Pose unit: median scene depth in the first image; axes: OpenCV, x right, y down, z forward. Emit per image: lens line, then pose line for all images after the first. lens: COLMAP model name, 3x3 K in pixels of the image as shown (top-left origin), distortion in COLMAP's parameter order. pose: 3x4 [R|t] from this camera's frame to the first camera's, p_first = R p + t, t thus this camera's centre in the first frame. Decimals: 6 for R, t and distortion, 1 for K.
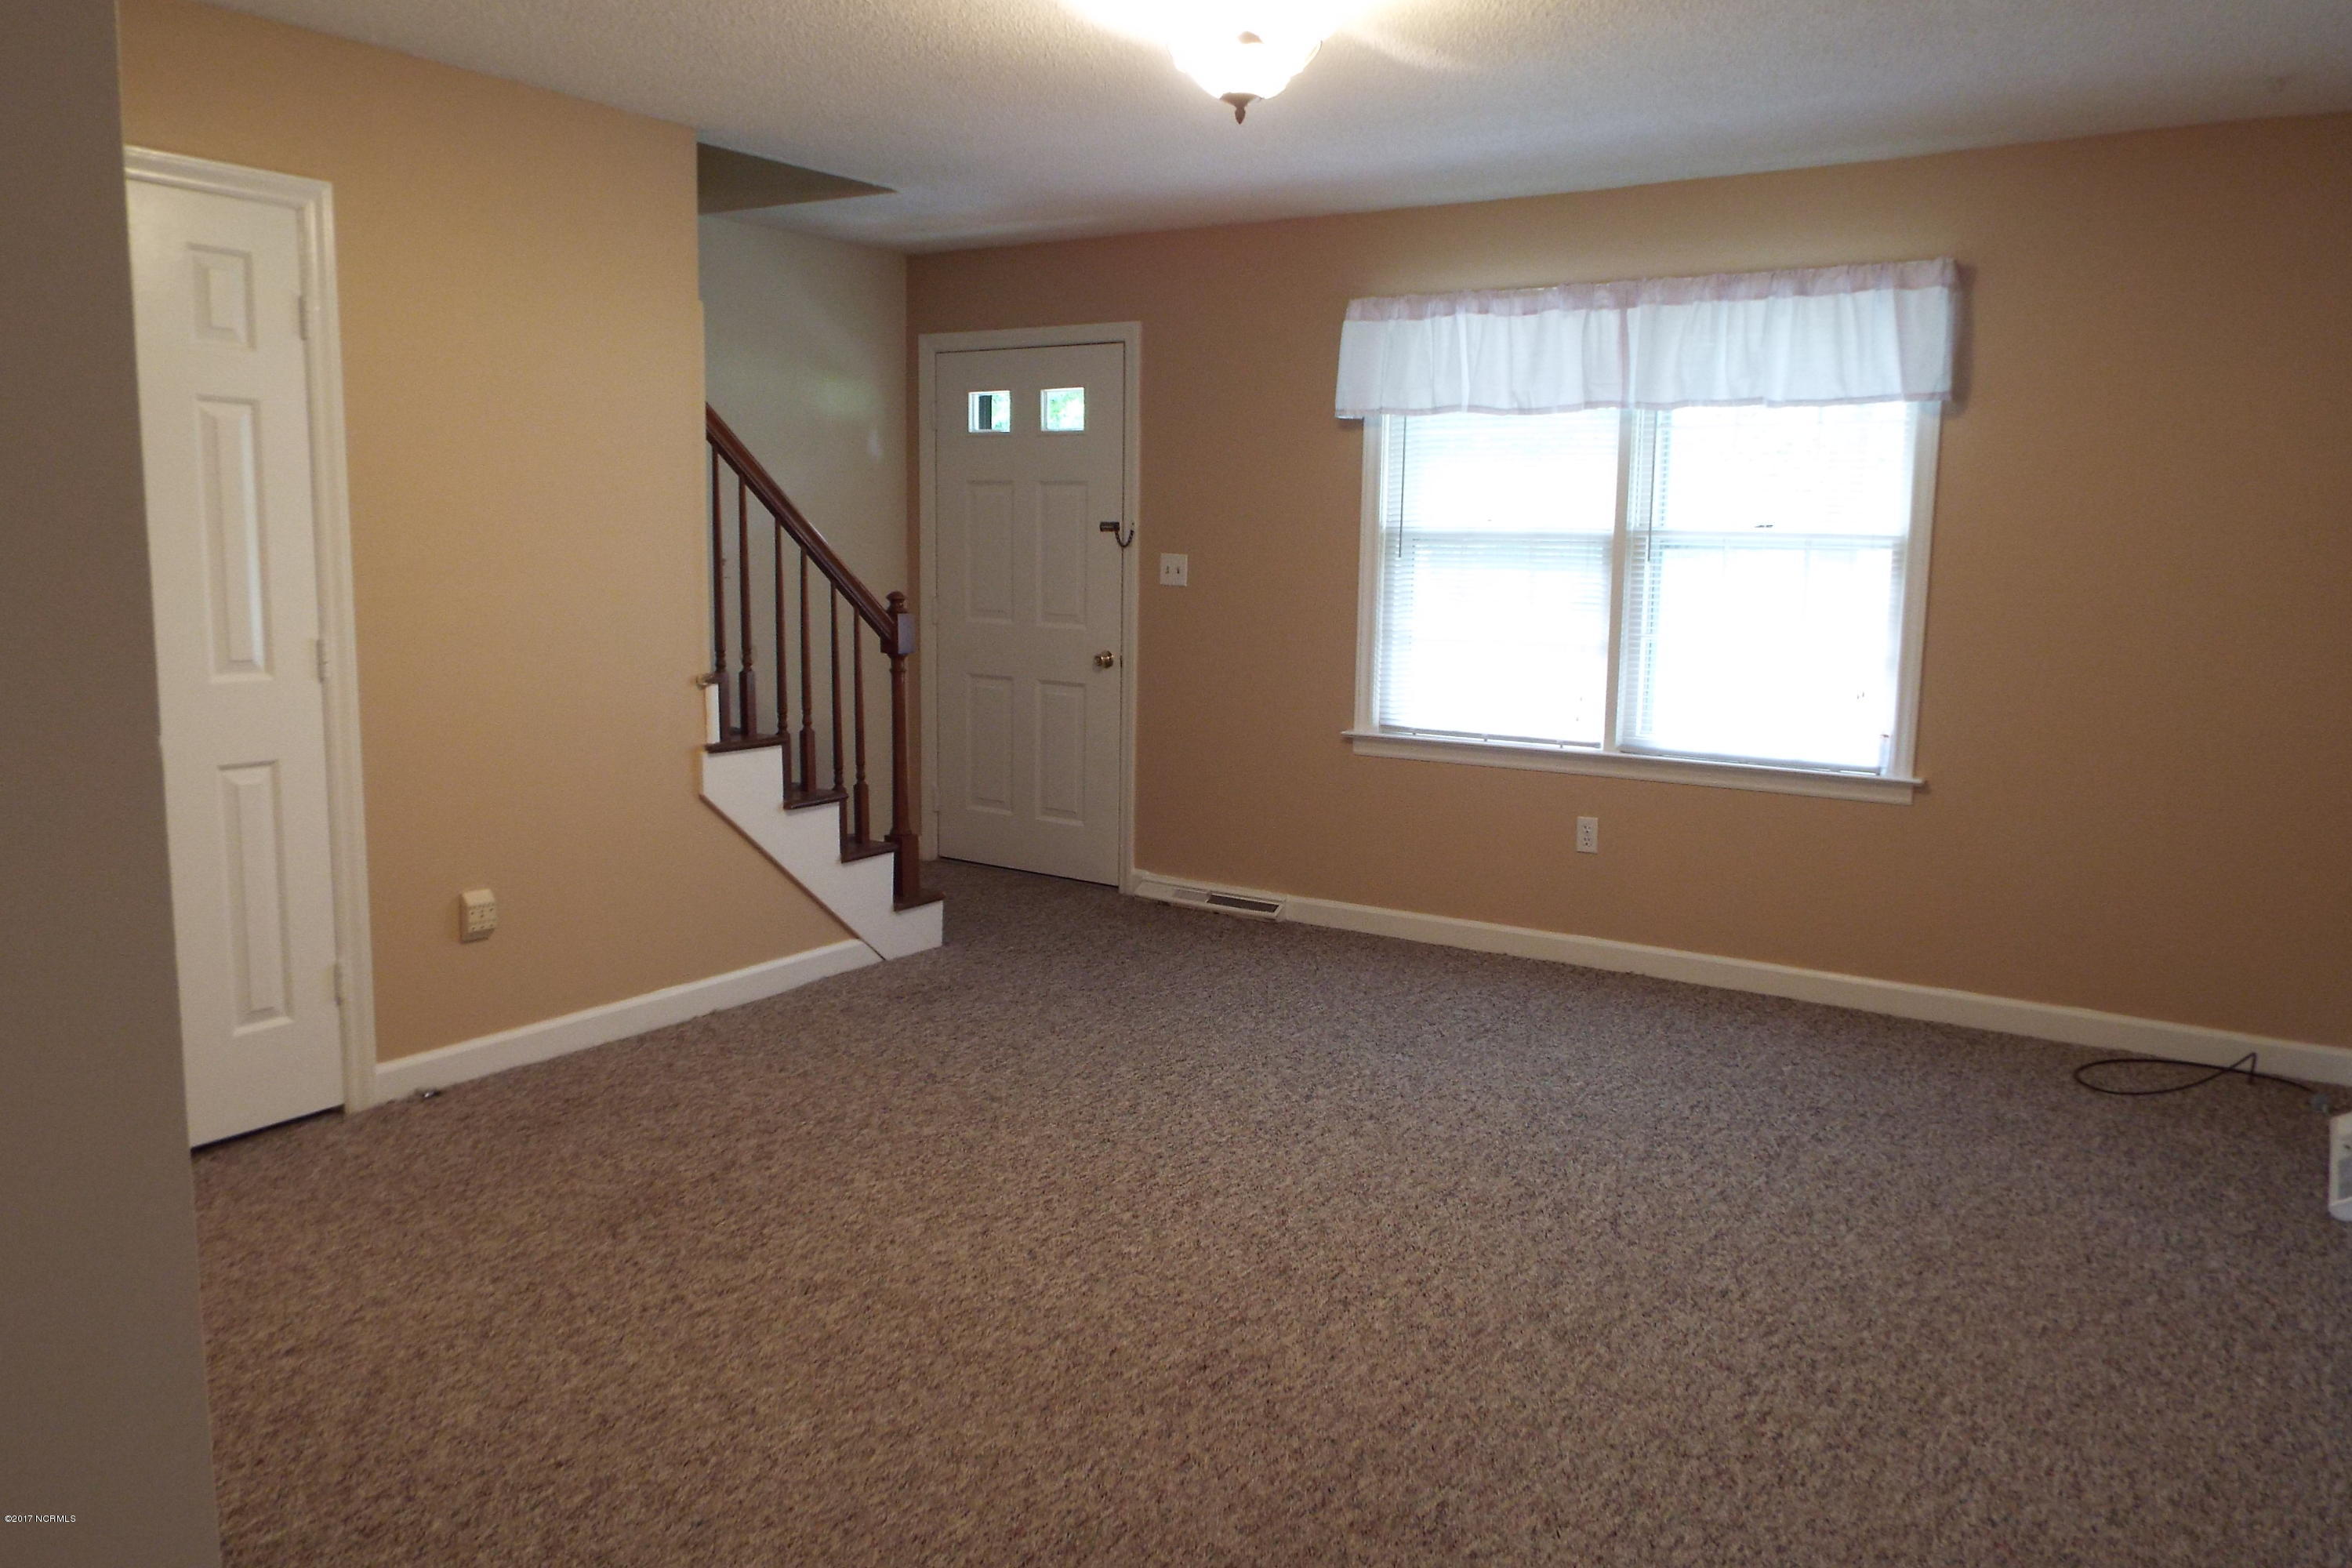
lens RADIAL K [[1706.5, 0, 1176.0], [0, 1706.5, 784.0], [0, 0, 1]] dist [-0.070738, 0.102417]
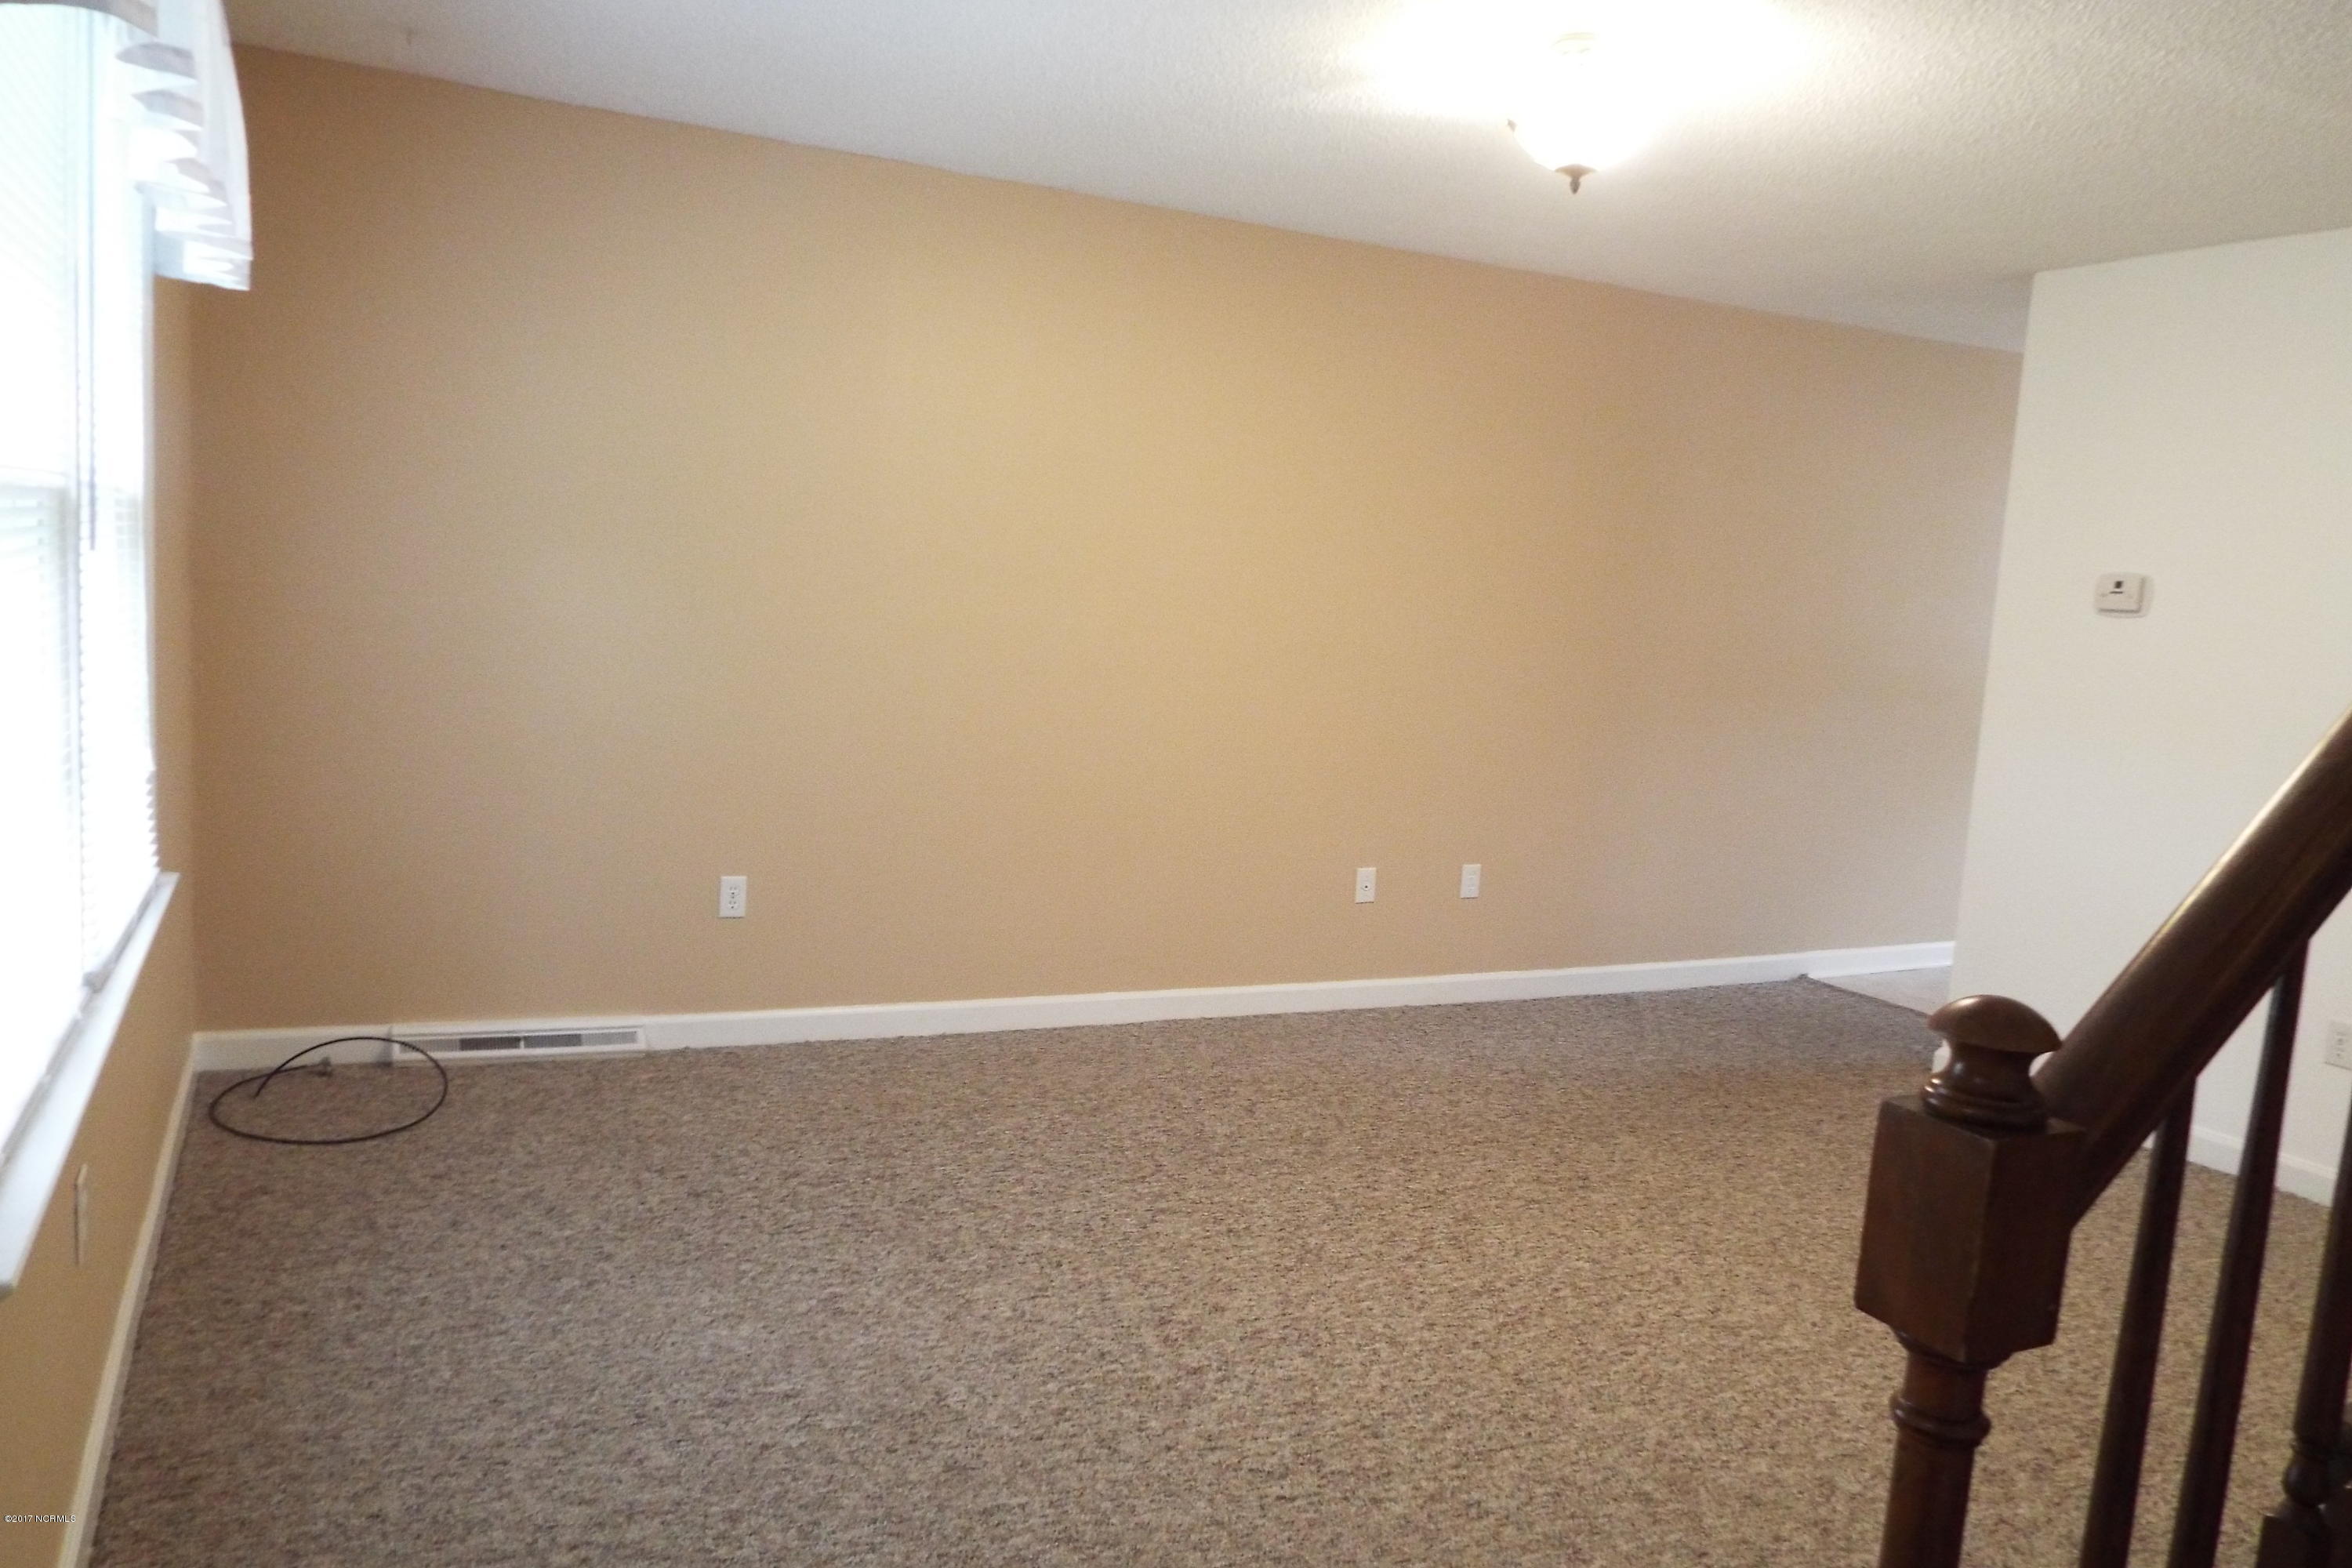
lens RADIAL K [[1665.1, 0, 1176.0], [0, 1665.1, 784.0], [0, 0, 1]] dist [-0.012861, 0.030059]
pose [[-0.860633, -0.134386, 0.491173, -0.241483], [-0.004982, 0.966725, 0.255769, -0.248610], [-0.509201, 0.217677, -0.832665, 1.660297]]
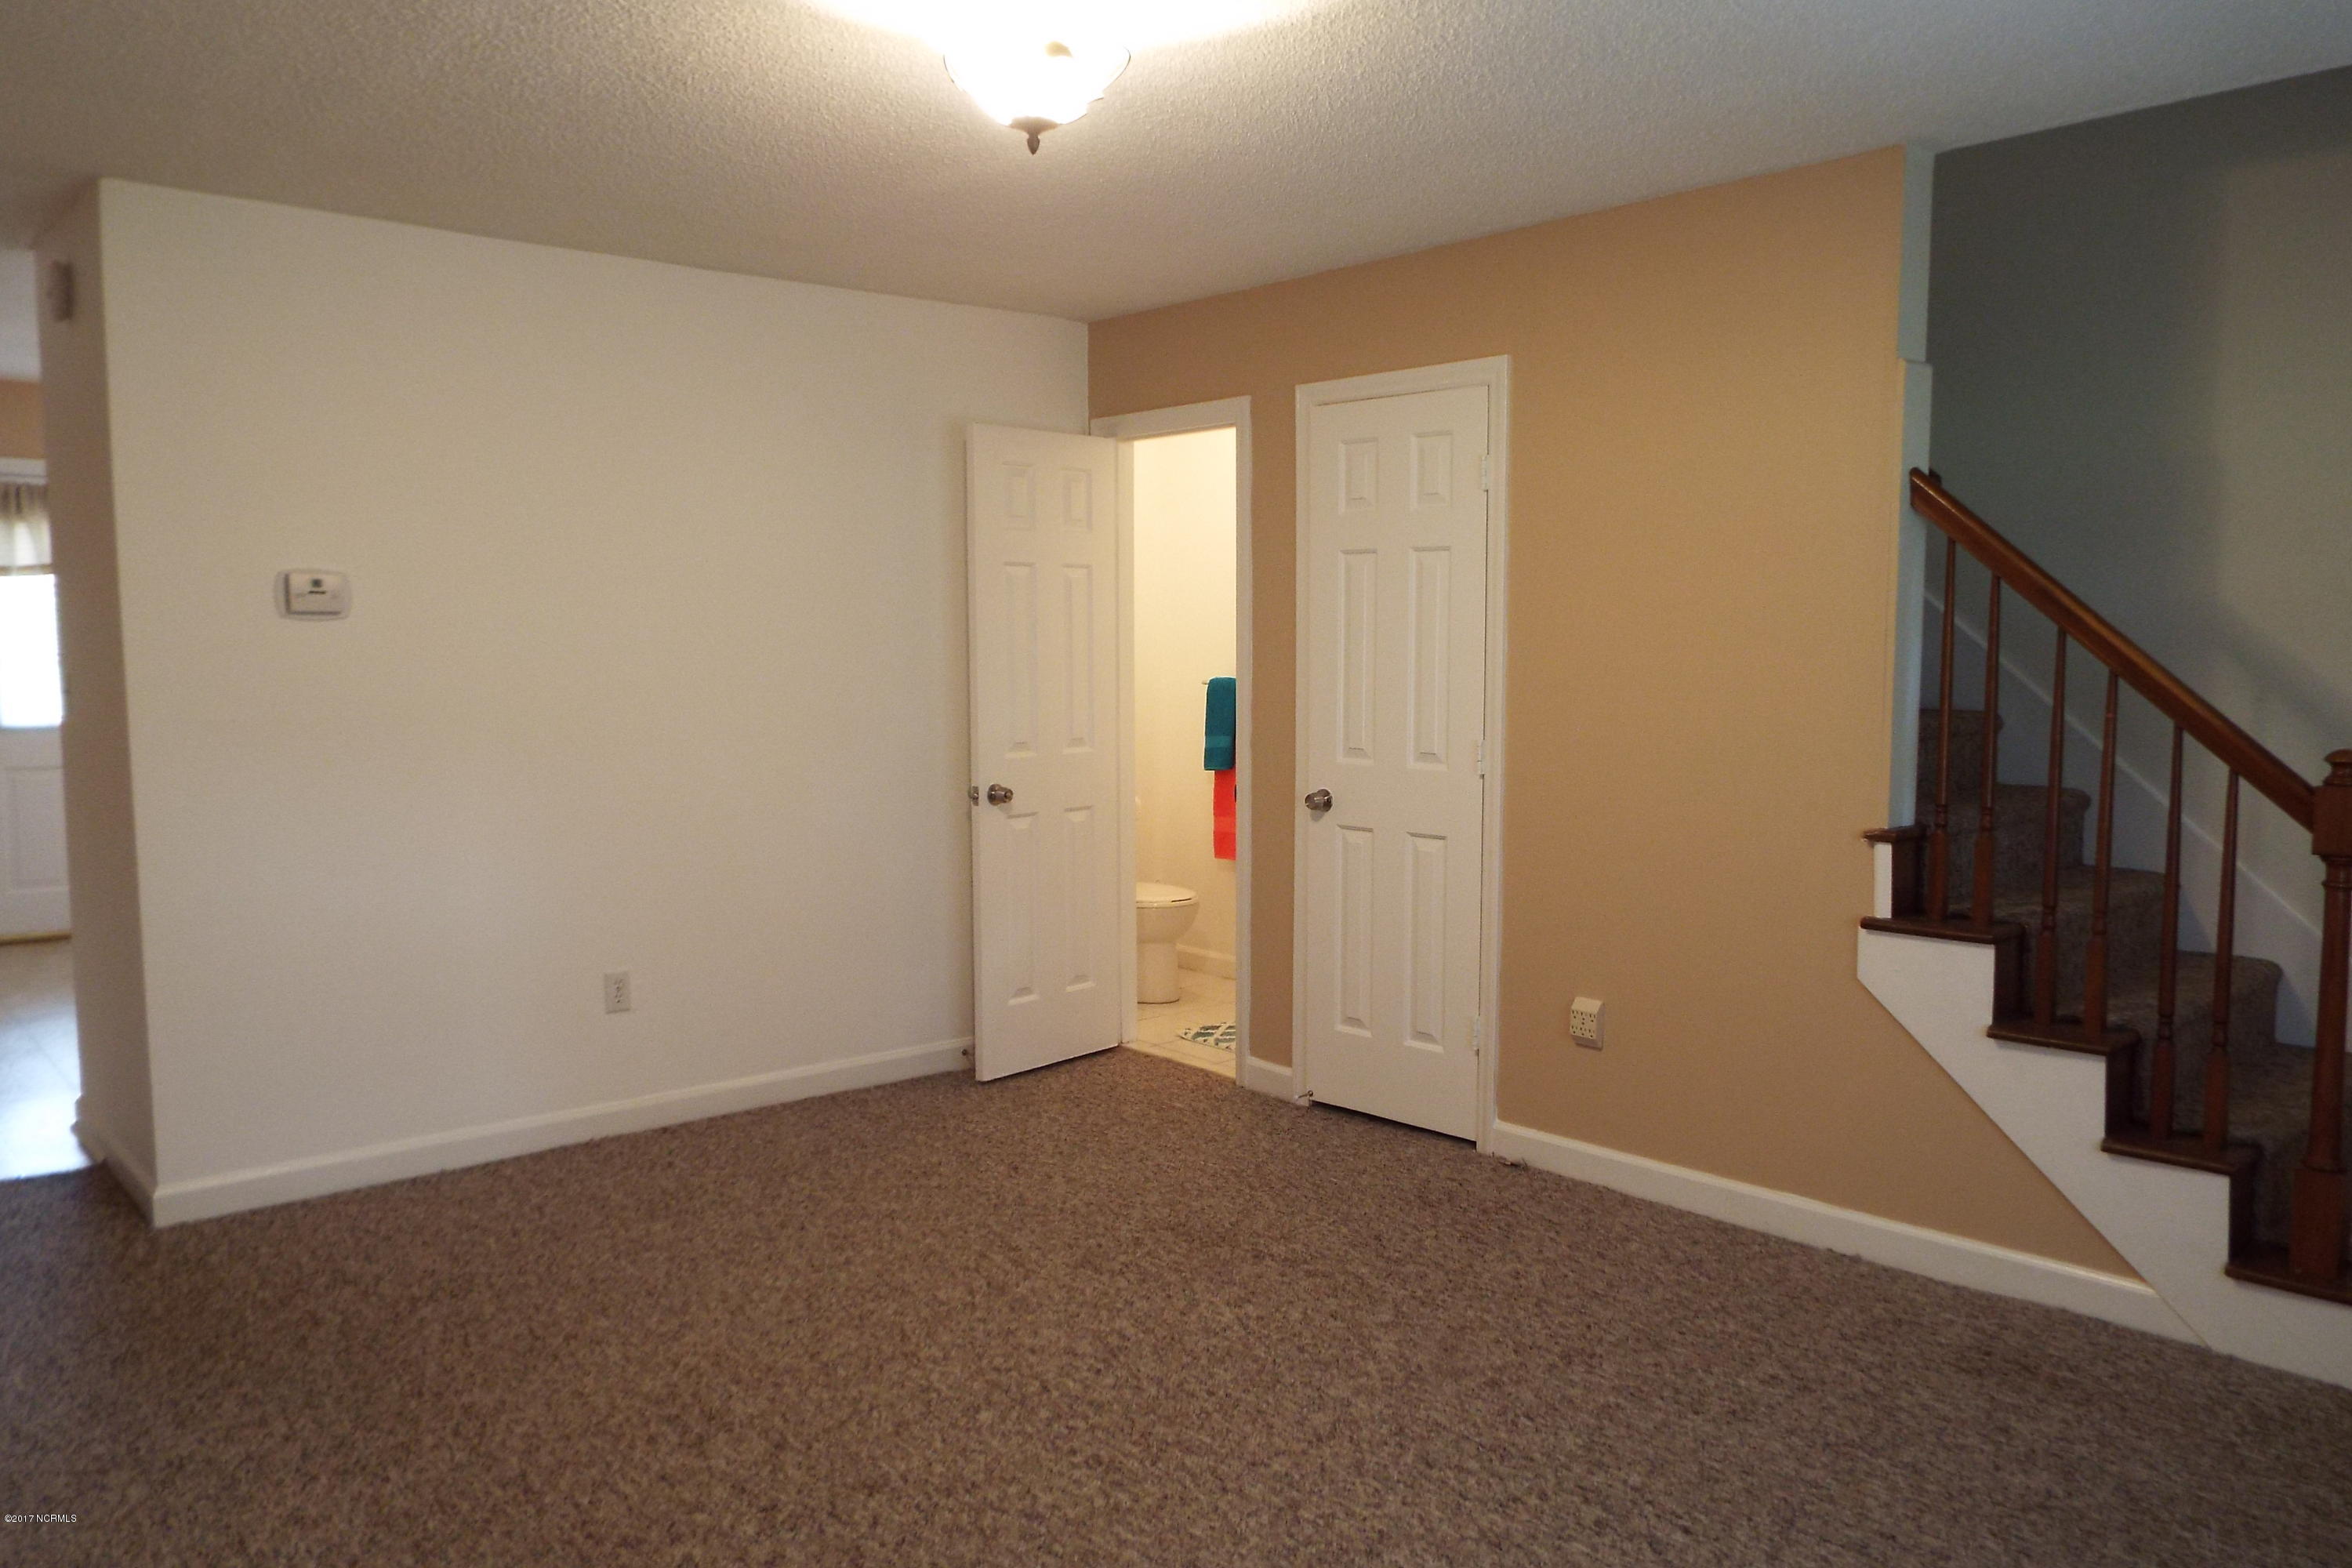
lens RADIAL K [[1706.5, 0, 1176.0], [0, 1706.5, 784.0], [0, 0, 1]] dist [-0.070738, 0.102417]
pose [[-0.270308, 0.056924, -0.961090, 0.682349], [-0.141675, 0.985032, 0.098188, -0.139908], [0.952293, 0.162704, -0.258197, 1.088723]]
